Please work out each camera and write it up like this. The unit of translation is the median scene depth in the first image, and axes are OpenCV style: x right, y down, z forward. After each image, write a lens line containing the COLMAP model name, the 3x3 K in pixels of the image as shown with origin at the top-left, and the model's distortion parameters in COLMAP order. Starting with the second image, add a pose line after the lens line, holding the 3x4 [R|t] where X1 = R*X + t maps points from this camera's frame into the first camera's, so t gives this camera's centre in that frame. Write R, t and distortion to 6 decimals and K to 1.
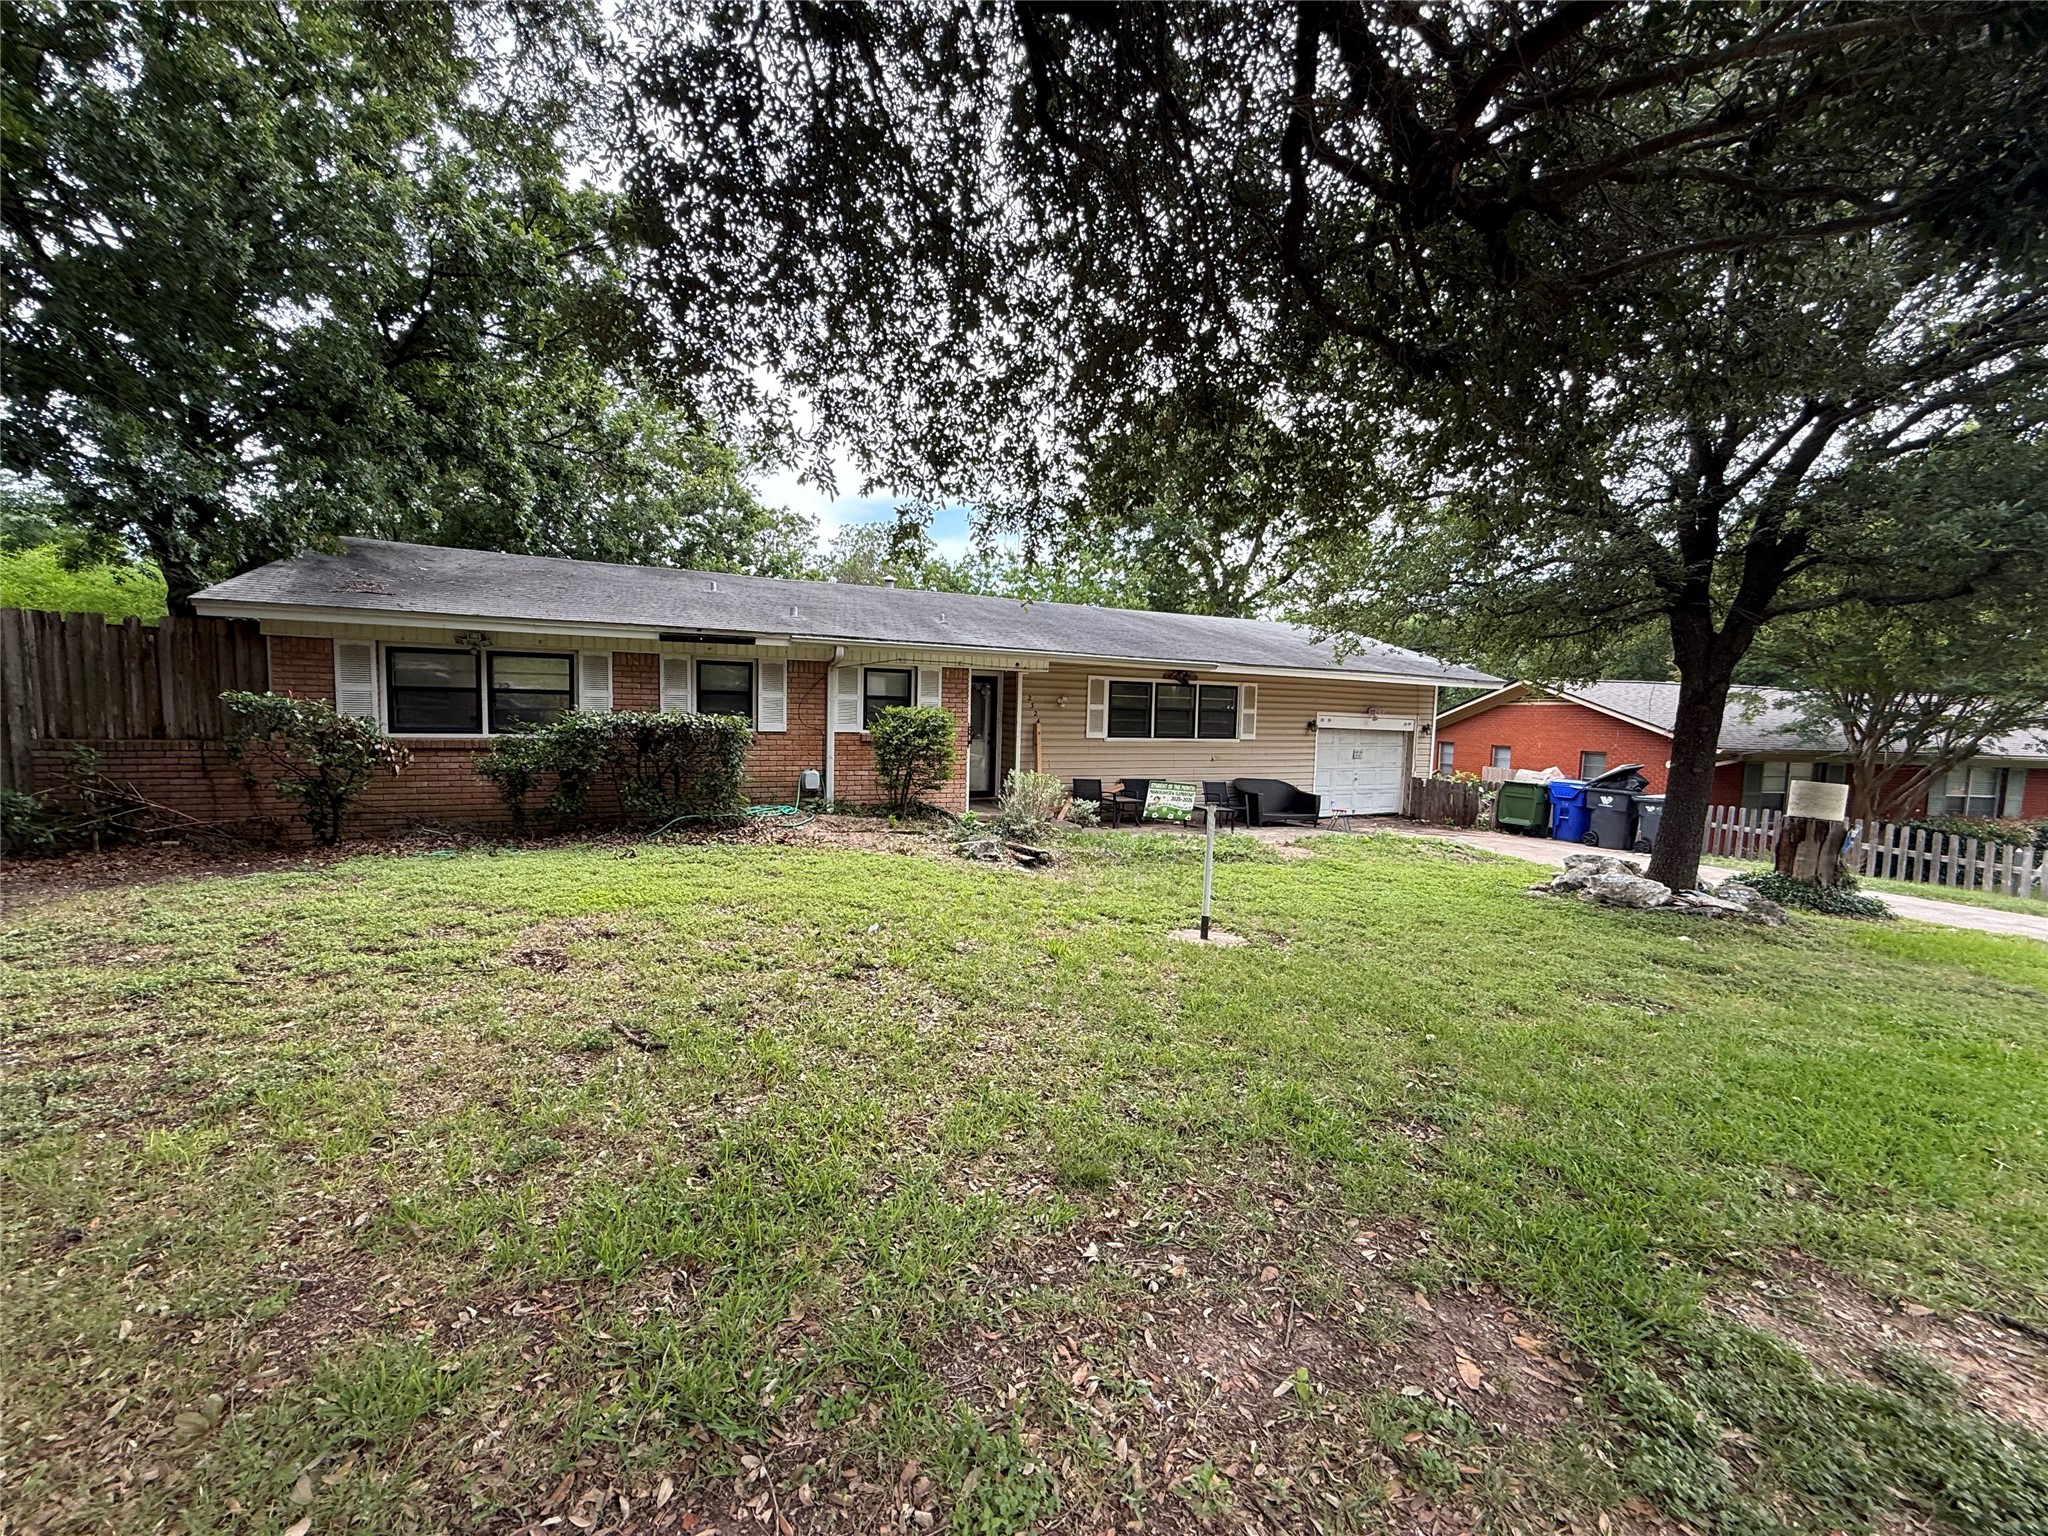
lens RADIAL K [[817.2, 0, 1023.3], [0, 817.2, 764.3], [0, 0, 1]] dist [-0.002471, 0.000380]
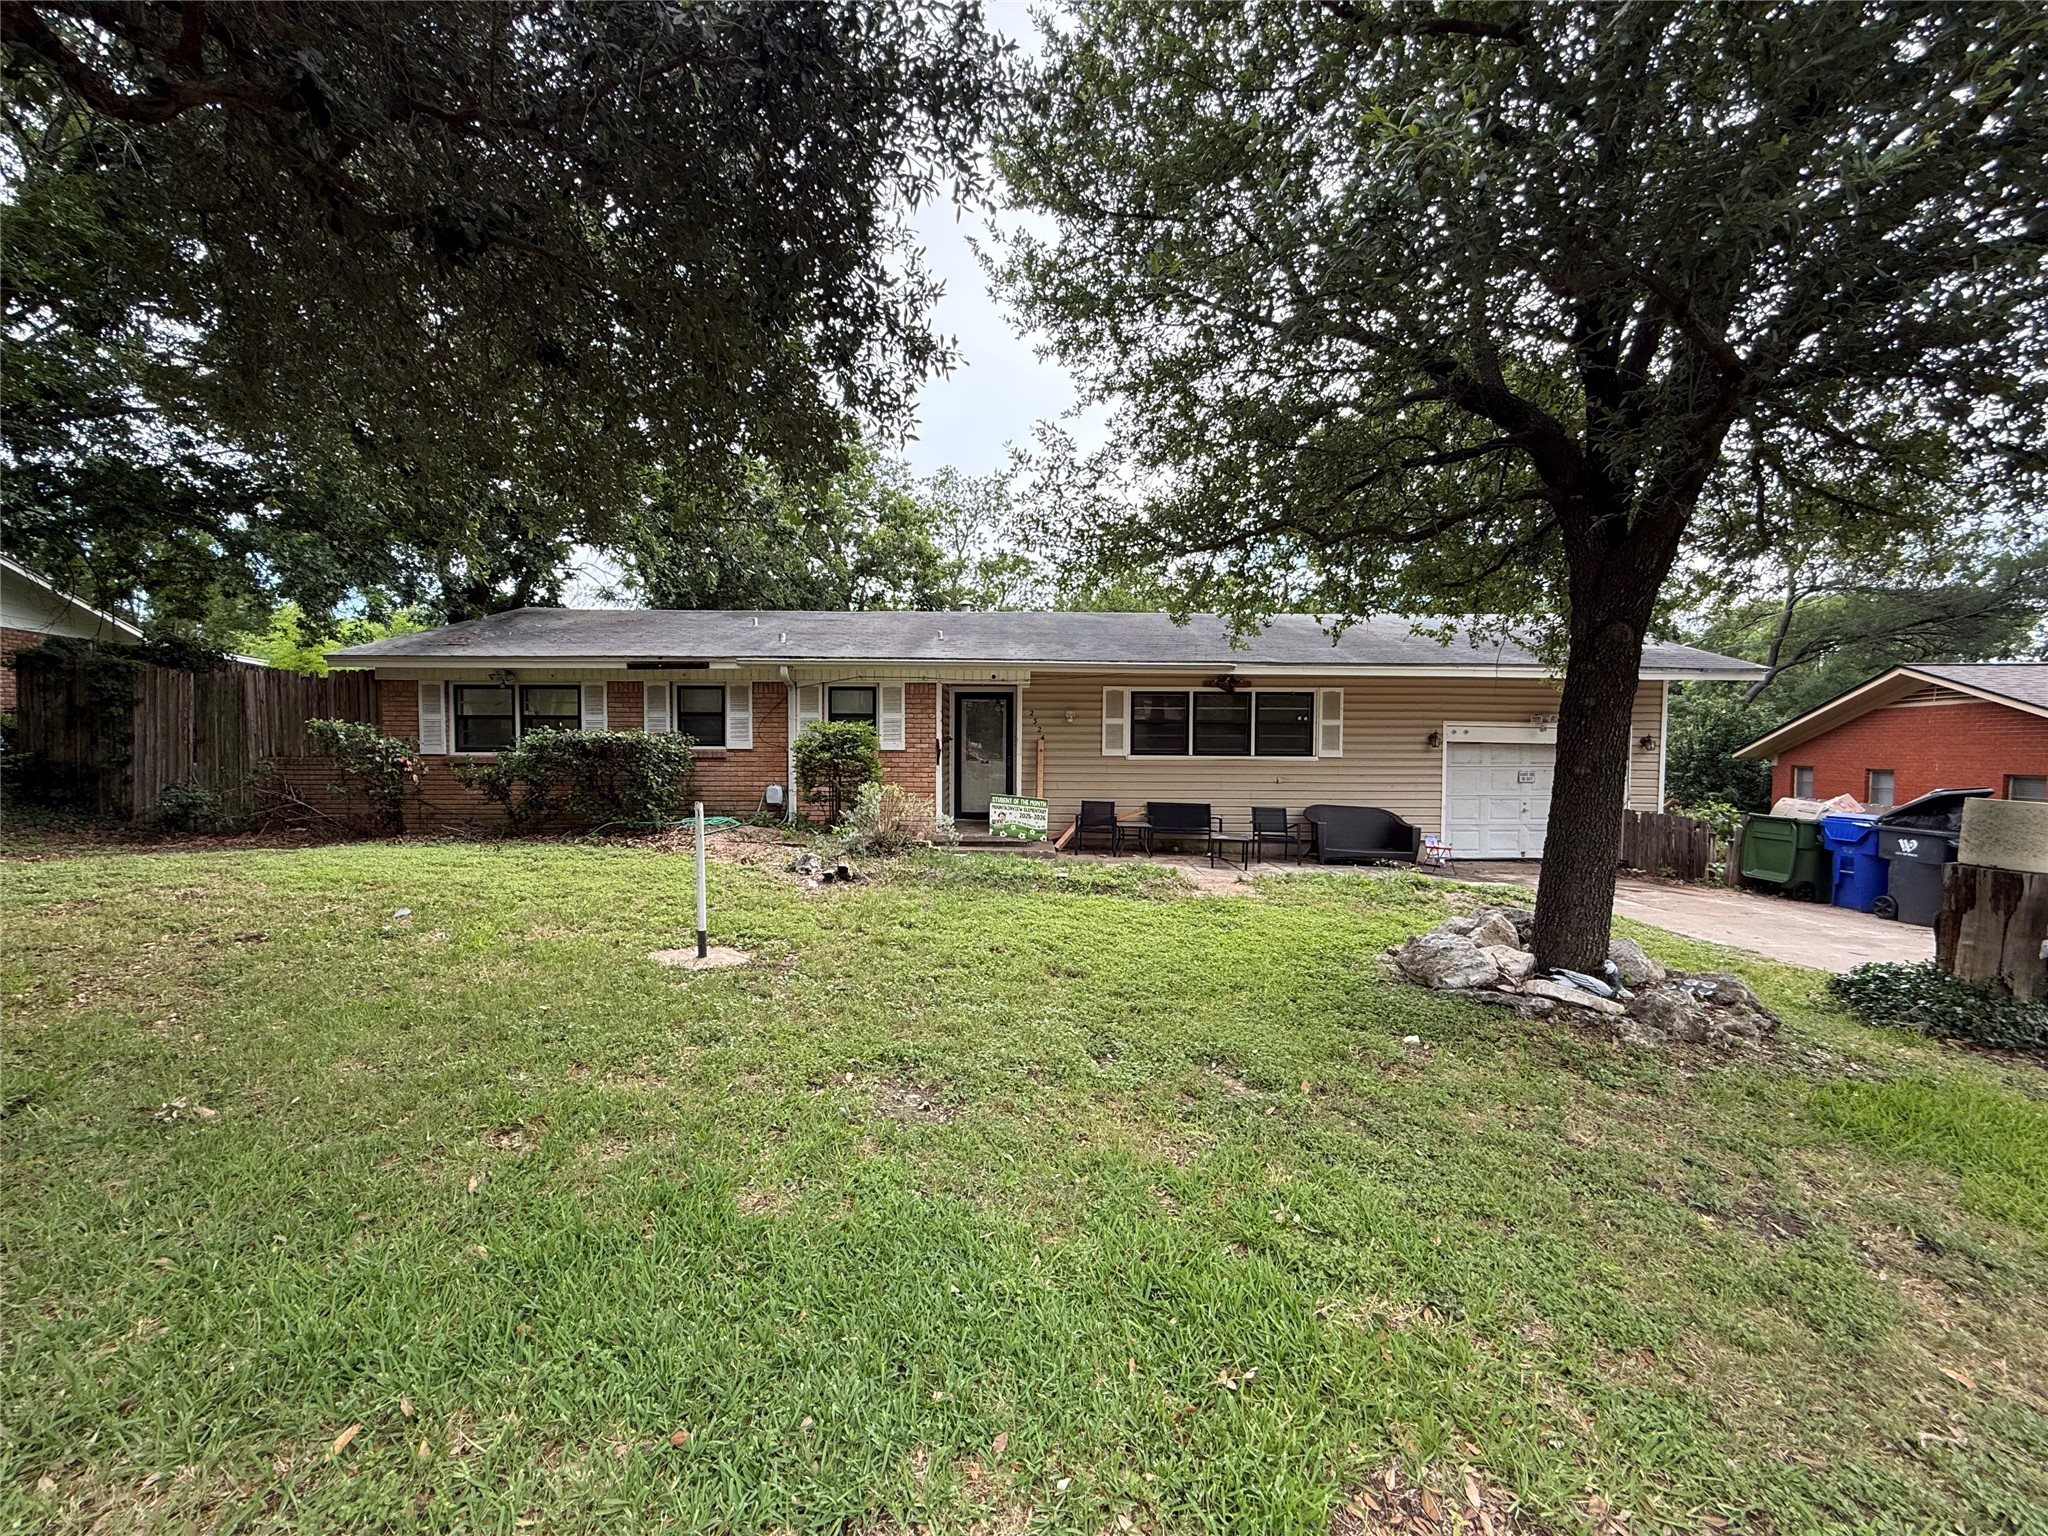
lens RADIAL K [[817.2, 0, 1019.2], [0, 817.2, 759.3], [0, 0, 1]] dist [-0.002471, 0.000380]
pose [[0.902531, -0.011199, -0.430479, 0.381615], [-0.011685, 0.998657, -0.050480, 0.018101], [0.430466, 0.050590, 0.901188, 0.148203]]
